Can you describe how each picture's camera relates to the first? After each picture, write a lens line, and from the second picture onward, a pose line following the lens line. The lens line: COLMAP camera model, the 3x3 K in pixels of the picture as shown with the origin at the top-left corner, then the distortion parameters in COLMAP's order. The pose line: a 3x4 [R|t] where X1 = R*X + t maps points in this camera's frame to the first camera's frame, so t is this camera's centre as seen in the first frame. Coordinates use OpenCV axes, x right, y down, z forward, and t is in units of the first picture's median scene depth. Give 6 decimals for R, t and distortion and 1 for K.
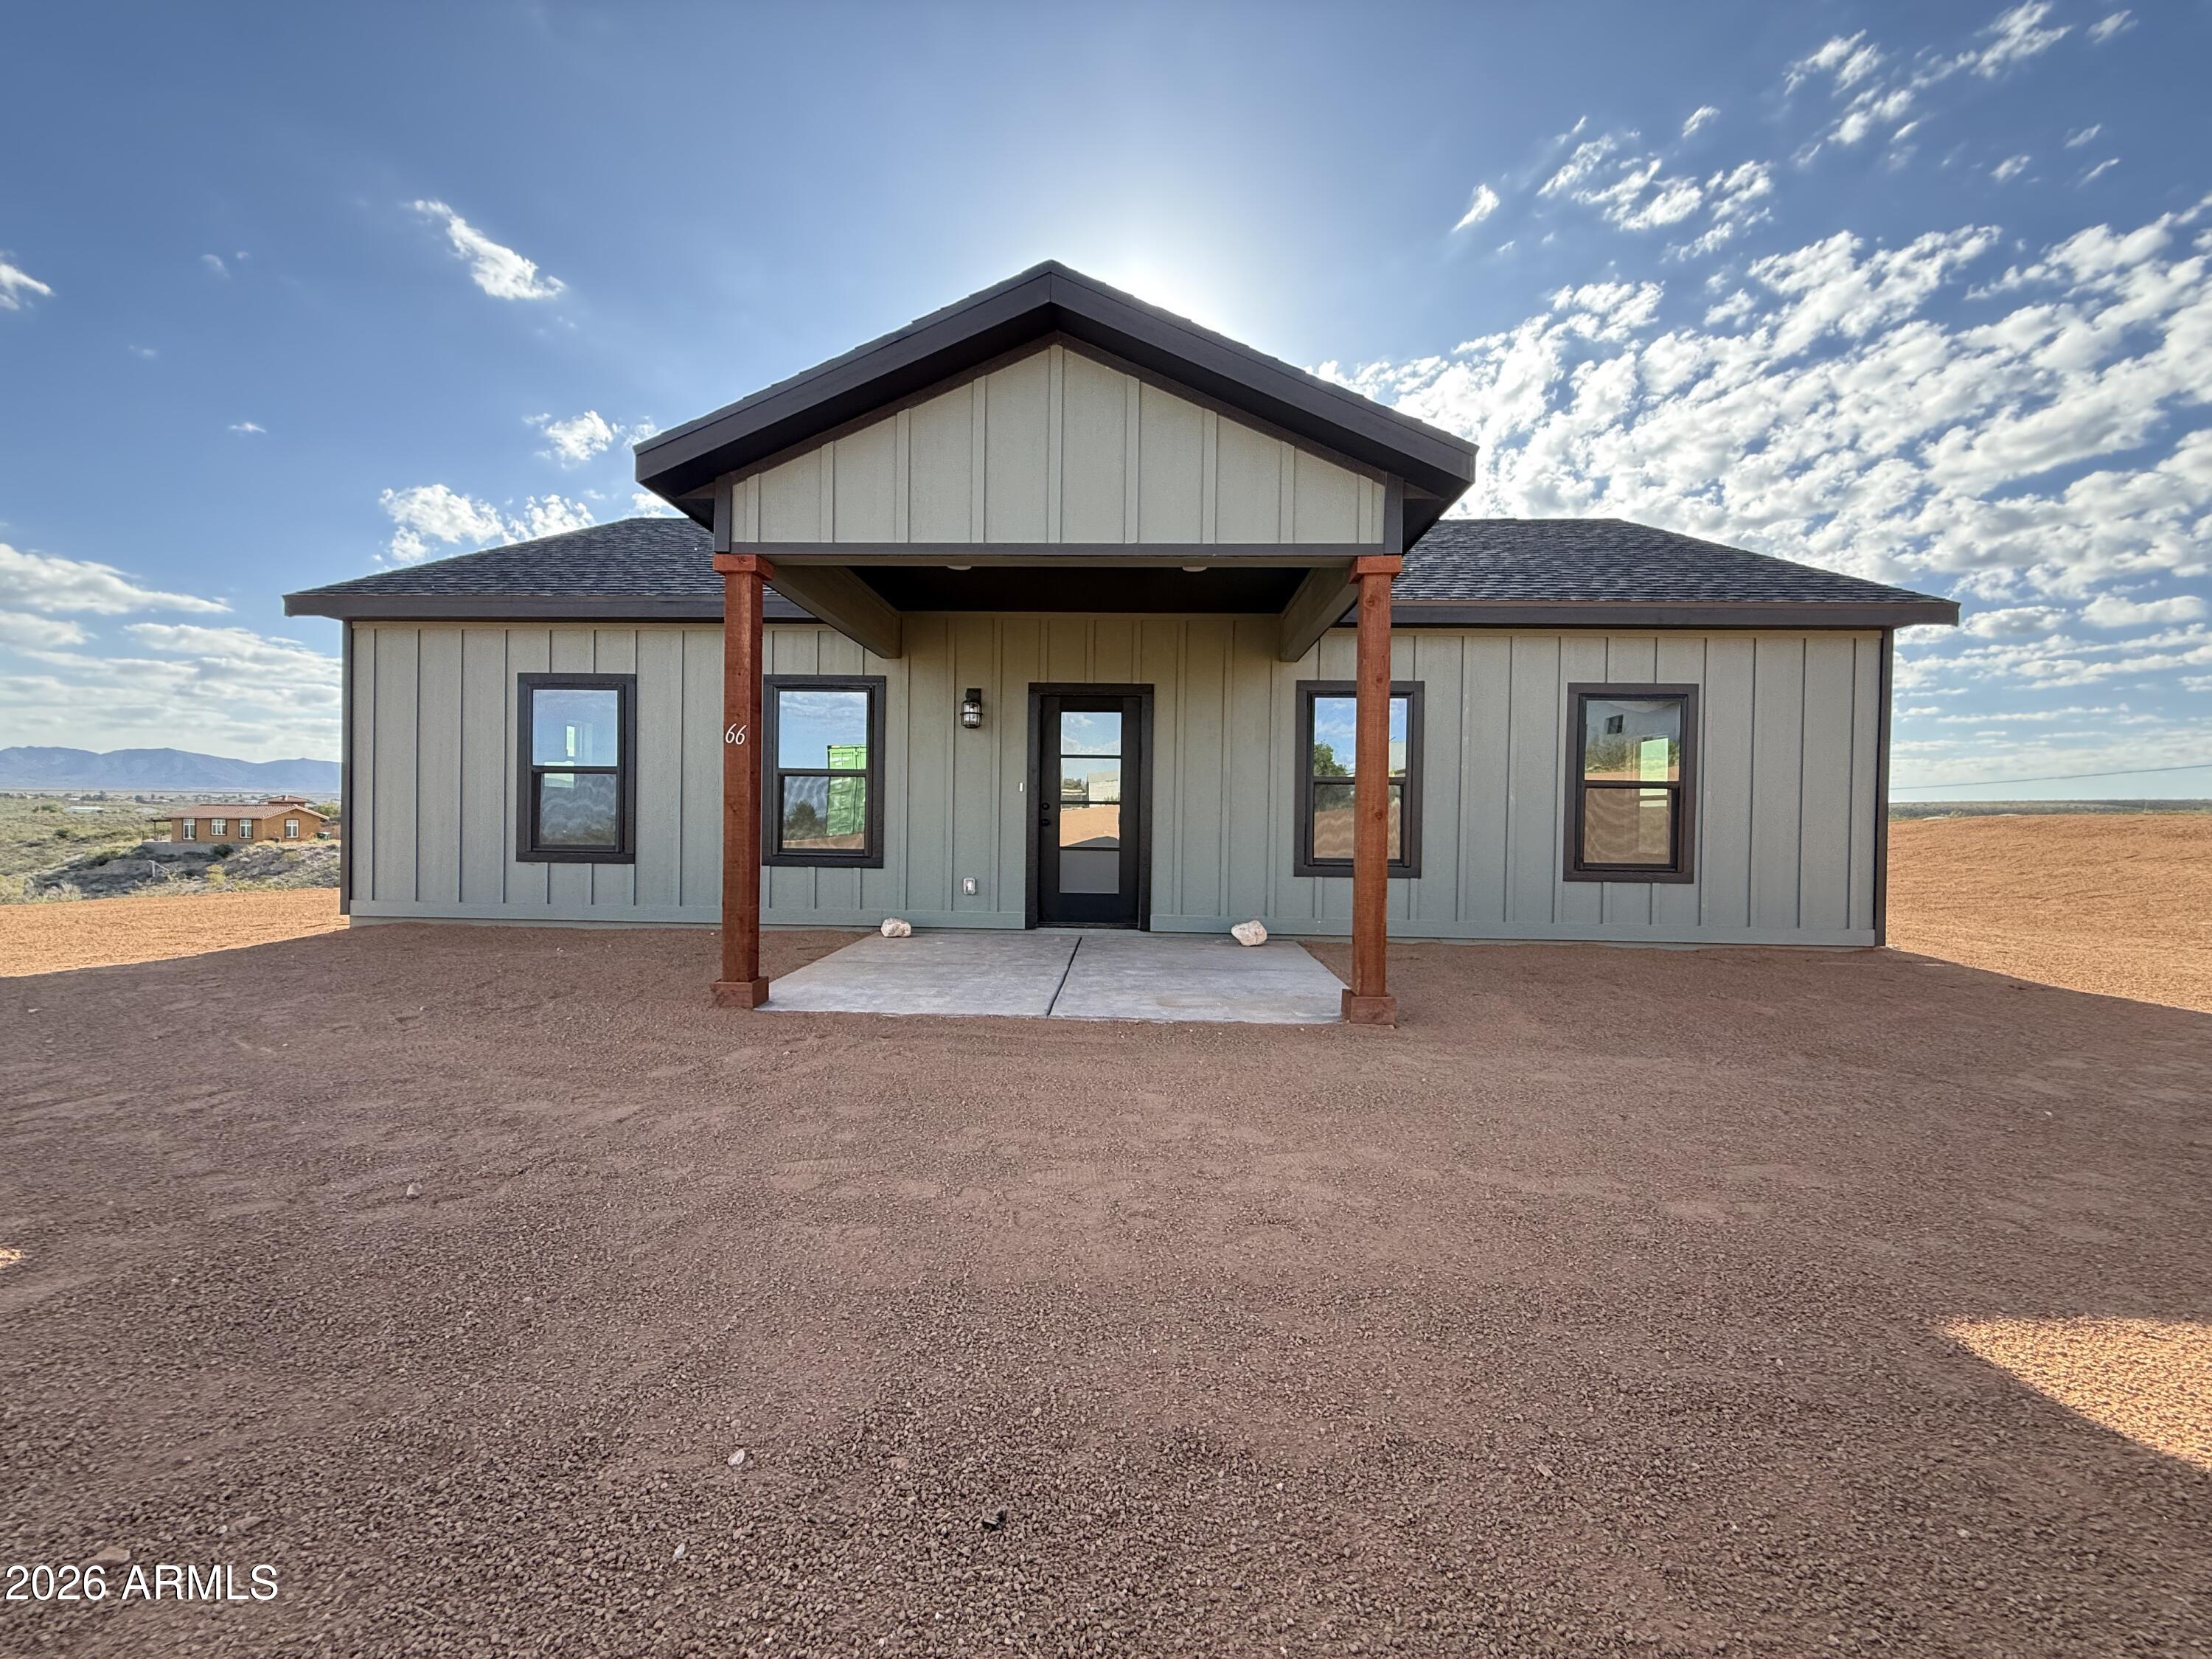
lens RADIAL K [[880.2, 0, 1106.0], [0, 880.2, 829.5], [0, 0, 1]] dist [0.000866, 0.000073]
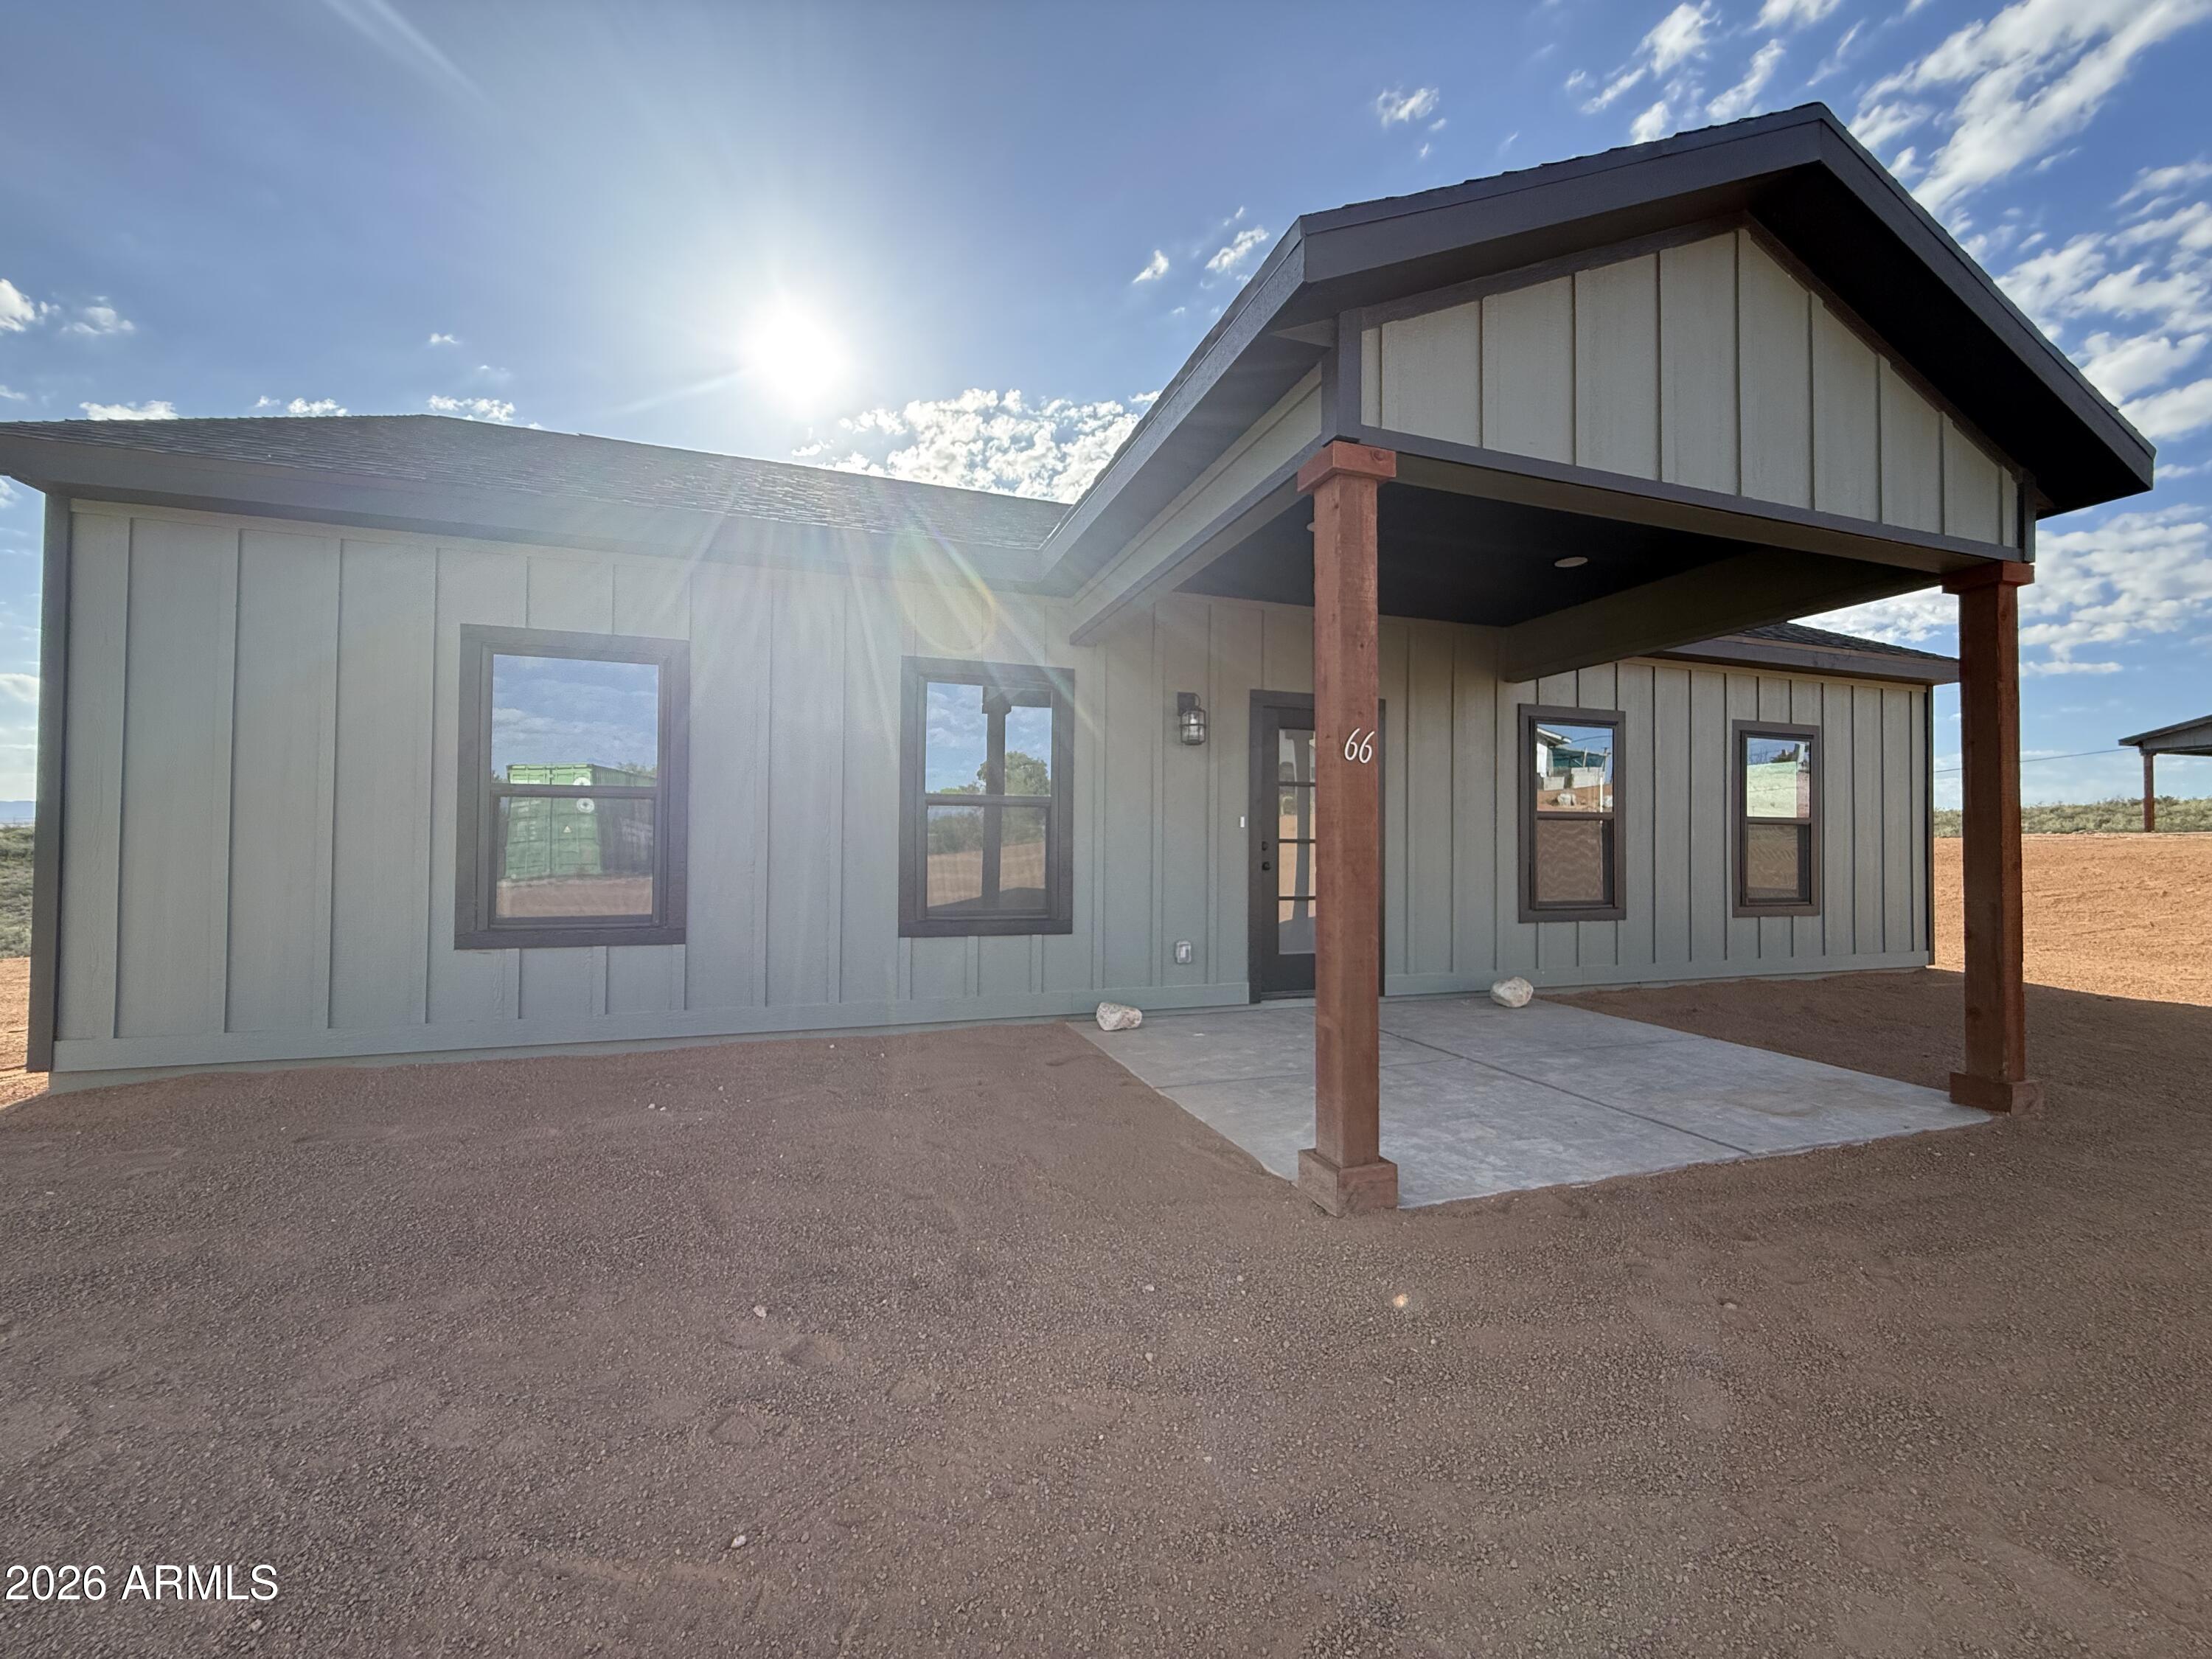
lens RADIAL K [[914.9, 0, 1109.0], [0, 914.9, 851.3], [0, 0, 1]] dist [0.000998, -0.000032]
pose [[0.930938, -0.009138, 0.365062, -0.496627], [0.014171, 0.999838, -0.011109, -0.015322], [-0.364902, 0.015516, 0.930917, 0.287934]]
